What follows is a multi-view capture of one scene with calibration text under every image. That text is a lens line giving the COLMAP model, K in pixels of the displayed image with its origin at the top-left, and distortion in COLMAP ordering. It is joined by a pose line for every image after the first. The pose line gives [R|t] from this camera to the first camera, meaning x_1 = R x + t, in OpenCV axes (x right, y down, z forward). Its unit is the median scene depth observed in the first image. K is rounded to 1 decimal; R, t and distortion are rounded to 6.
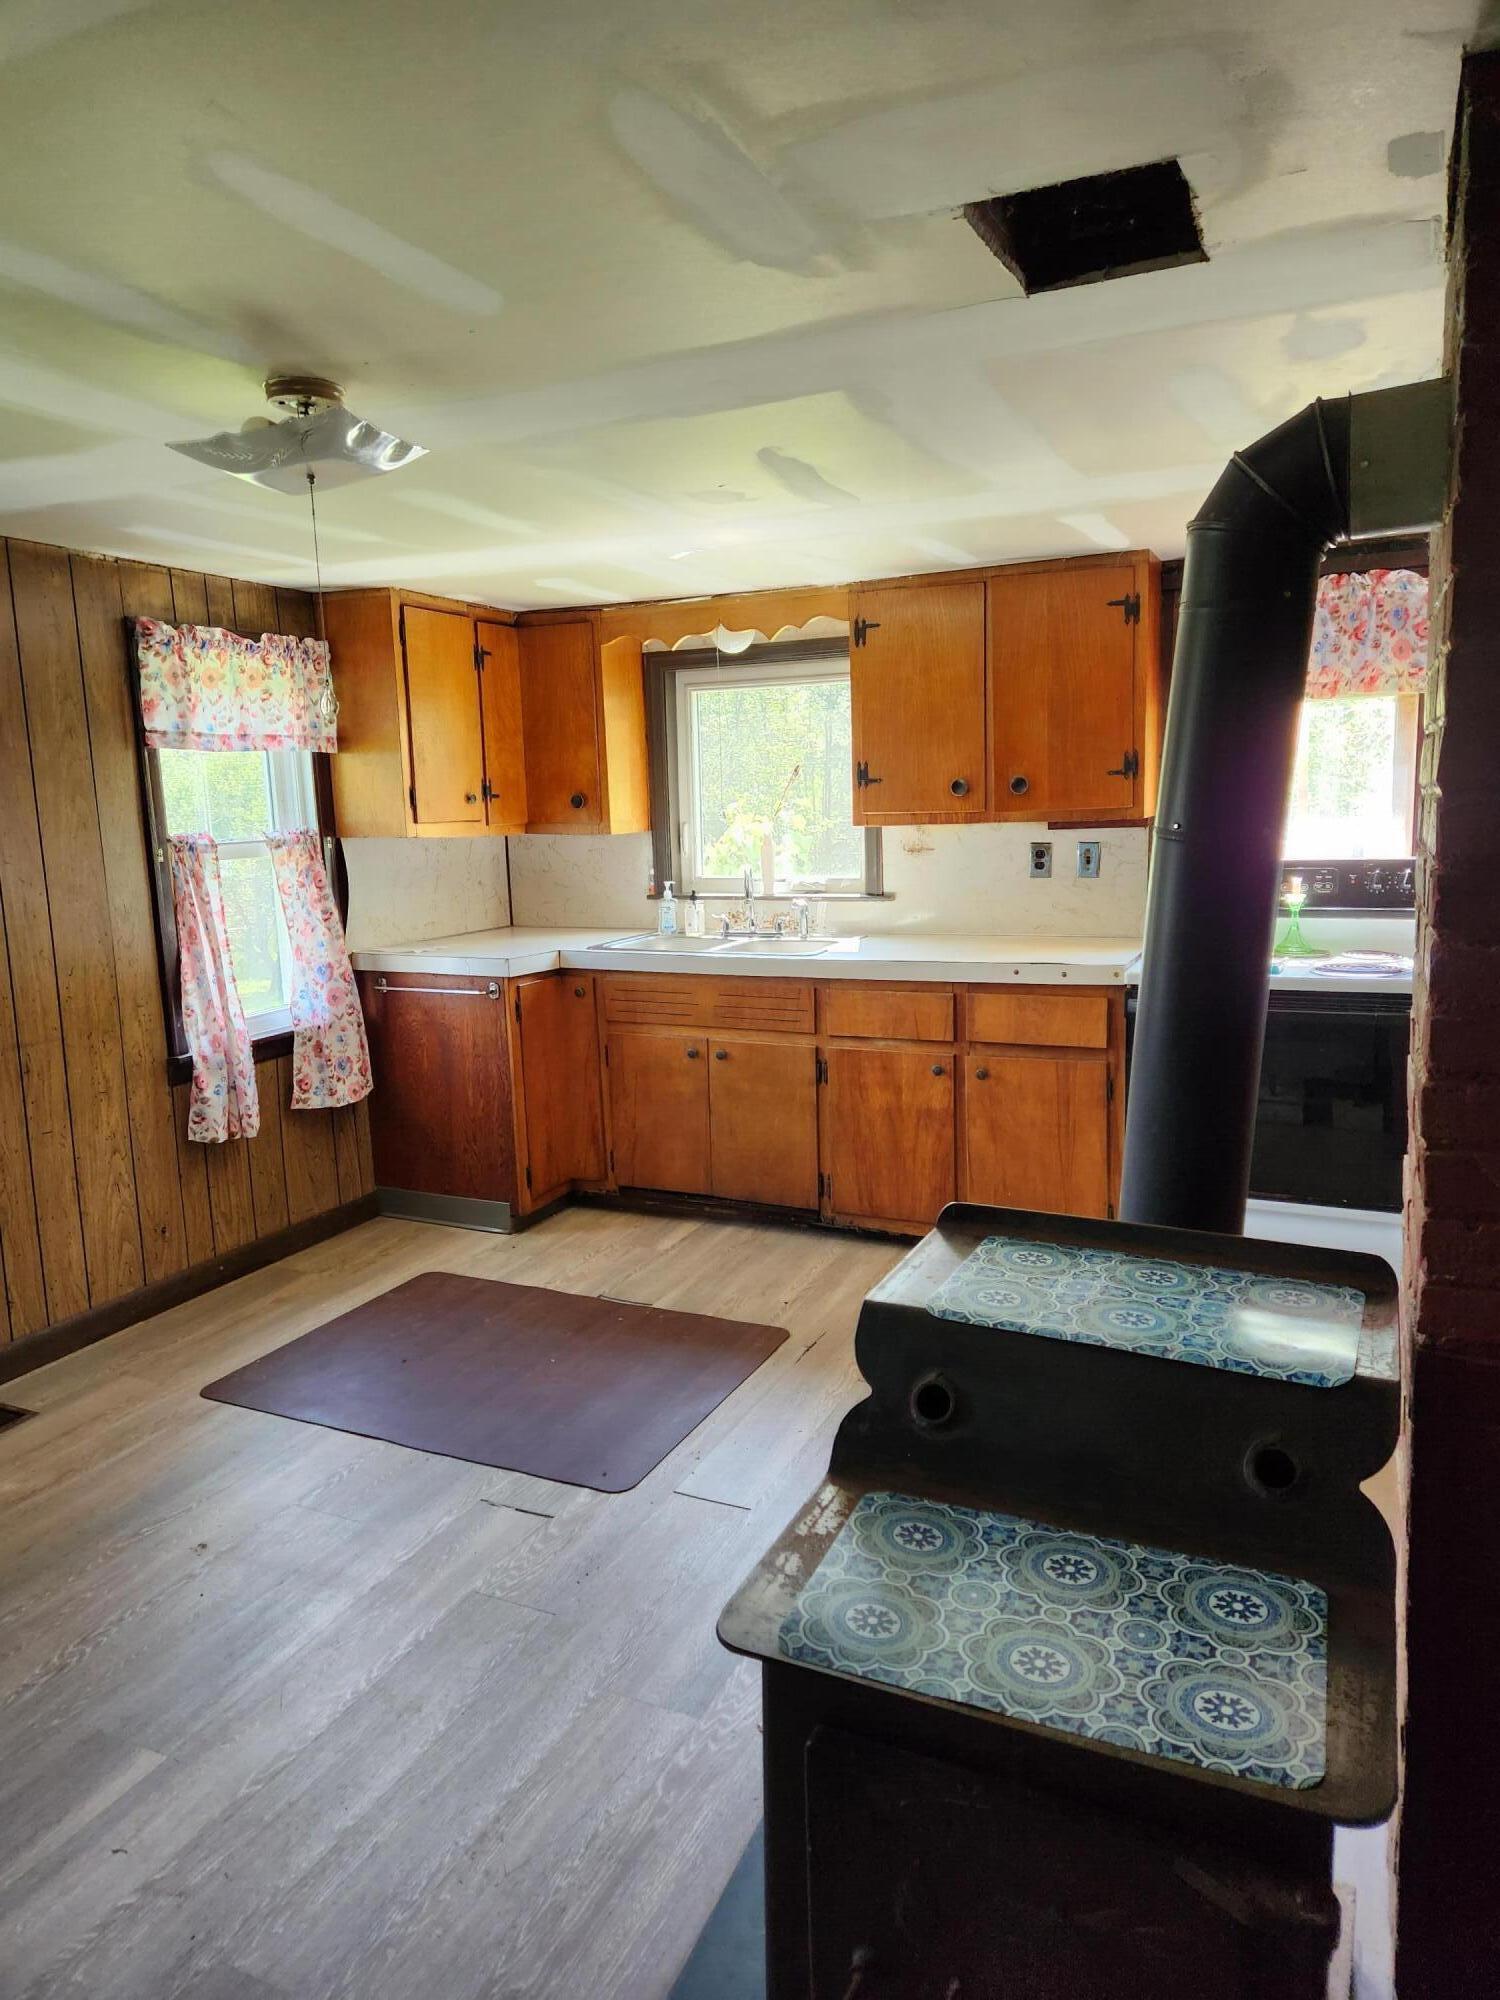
lens RADIAL K [[1331.7, 0, 757.8], [0, 1331.7, 1012.4], [0, 0, 1]] dist [0.078227, -0.076906]
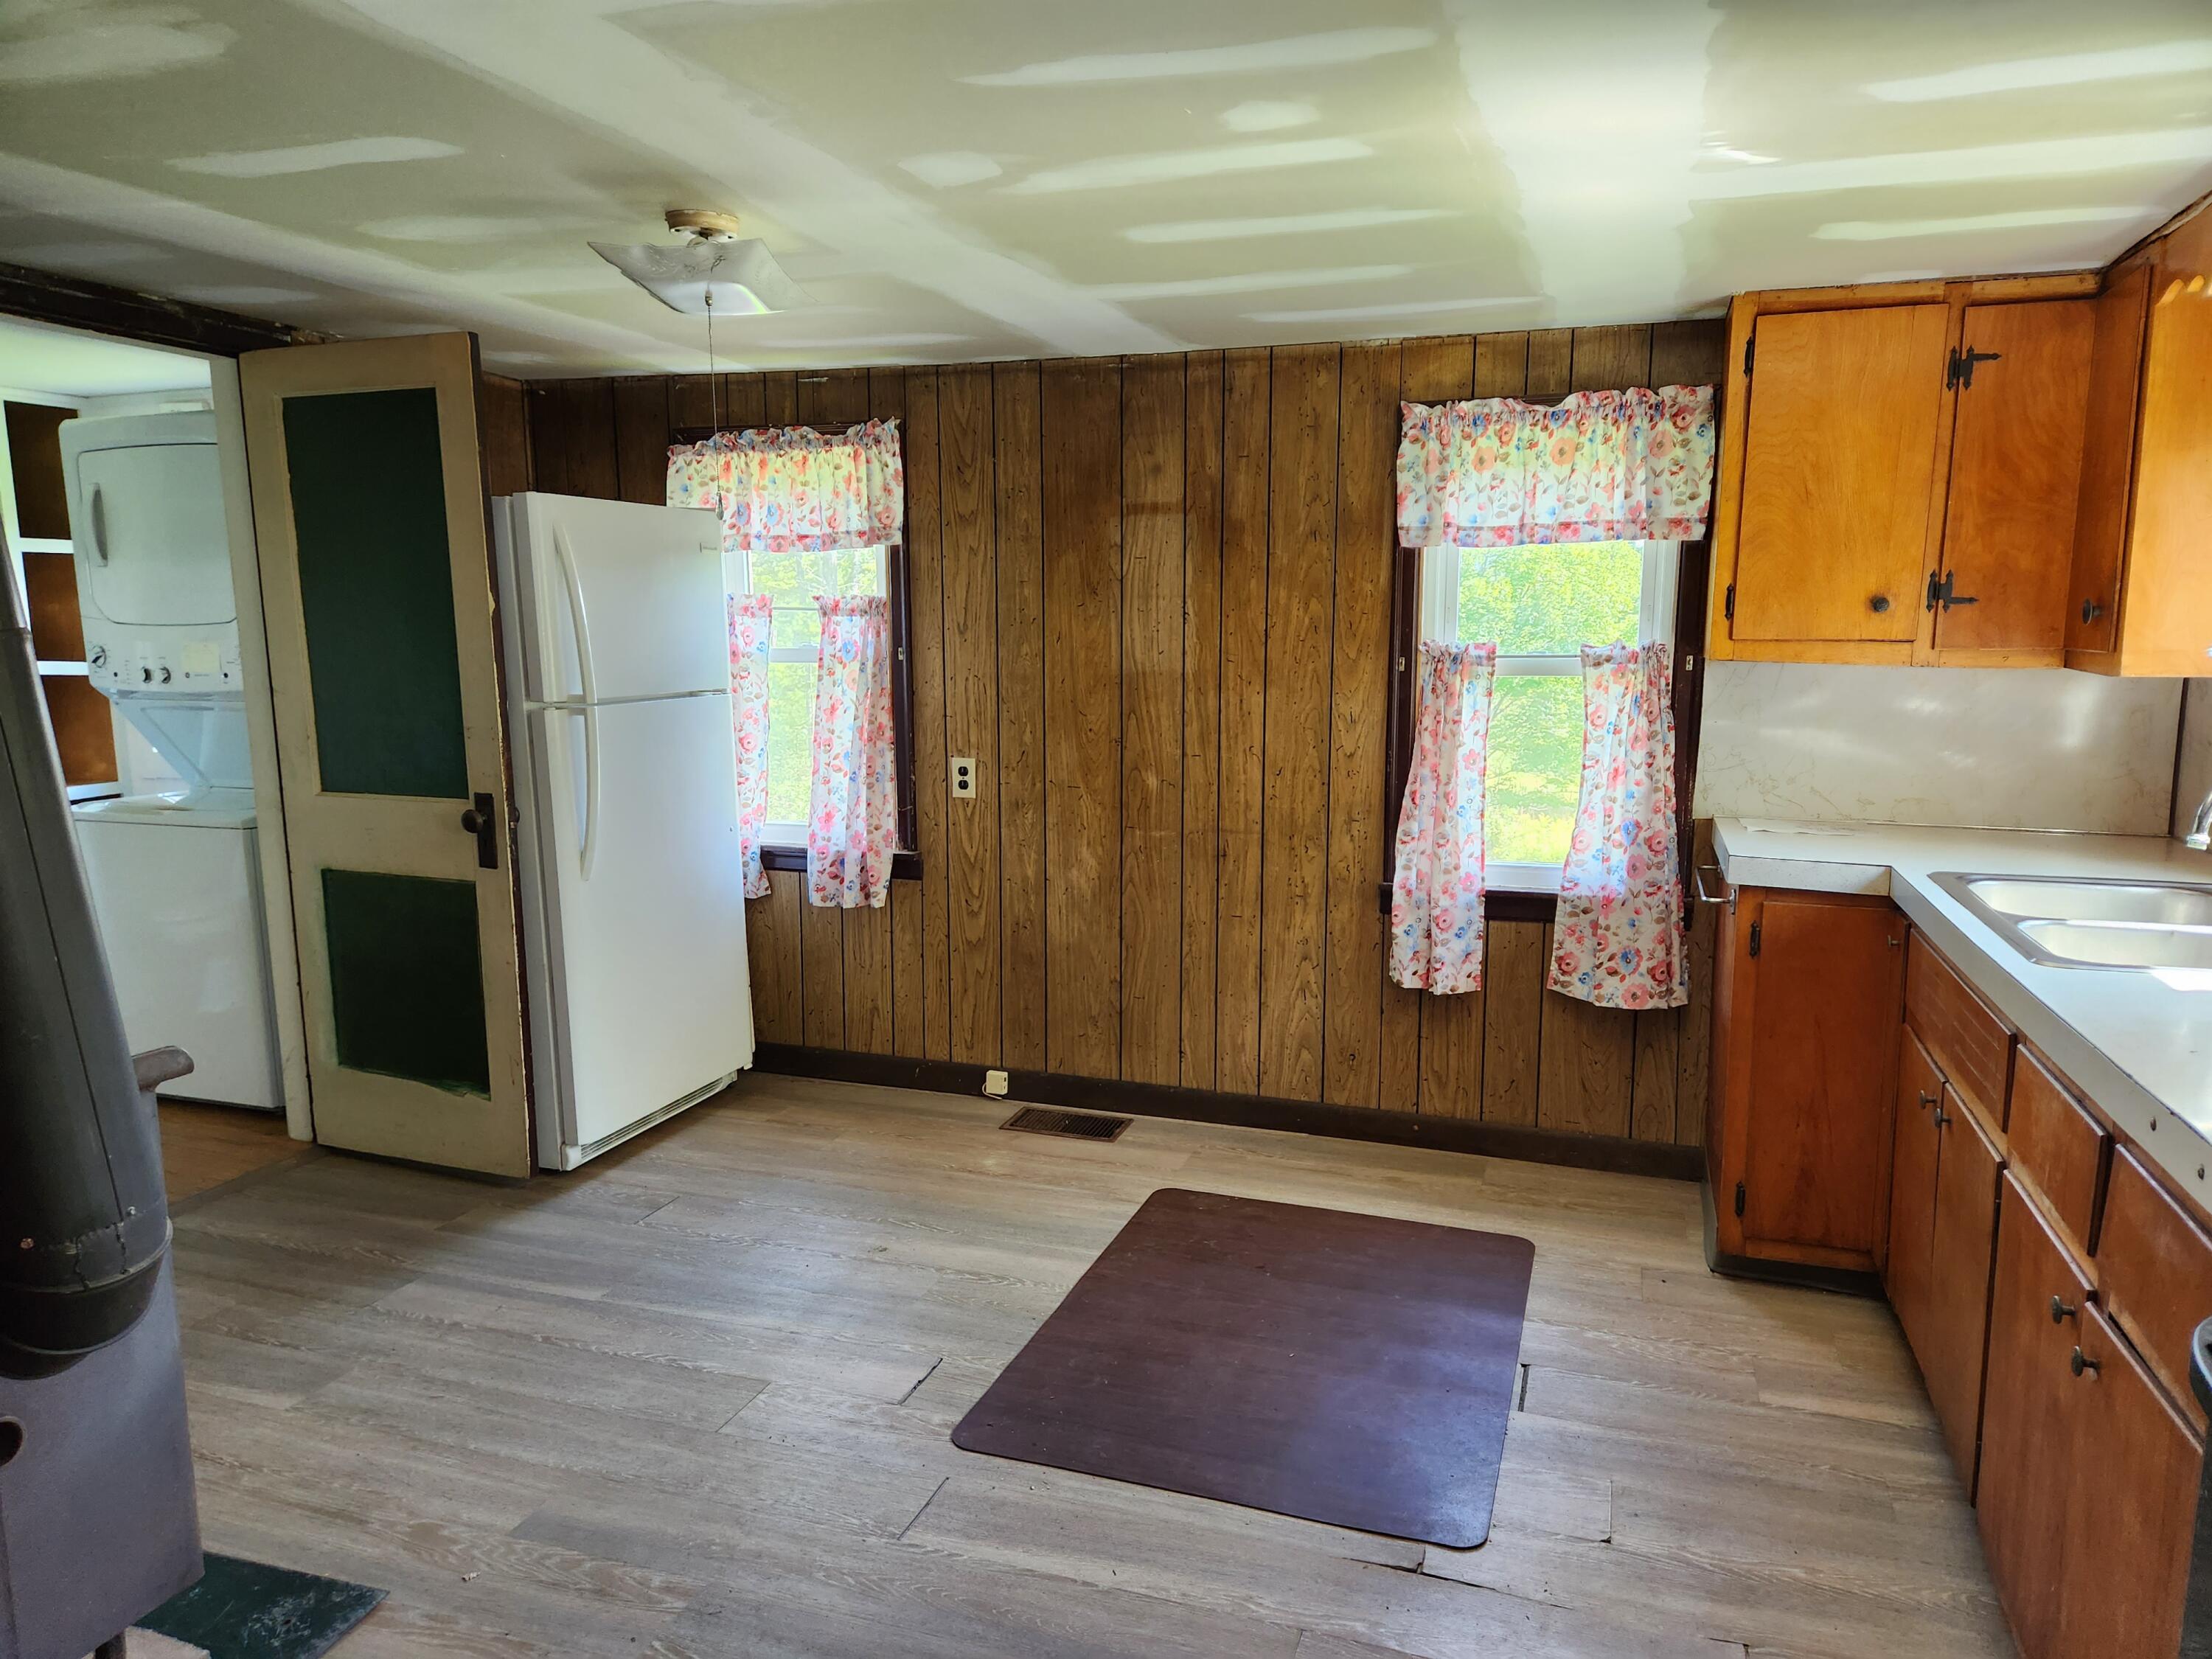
lens RADIAL K [[1472.9, 0, 1104.8], [0, 1472.9, 892.0], [0, 0, 1]] dist [0.078227, -0.076906]
pose [[0.089594, 0.202230, -0.975231, 0.526566], [-0.168549, 0.968125, 0.185272, -0.113075], [0.981613, 0.147775, 0.120824, 0.667819]]
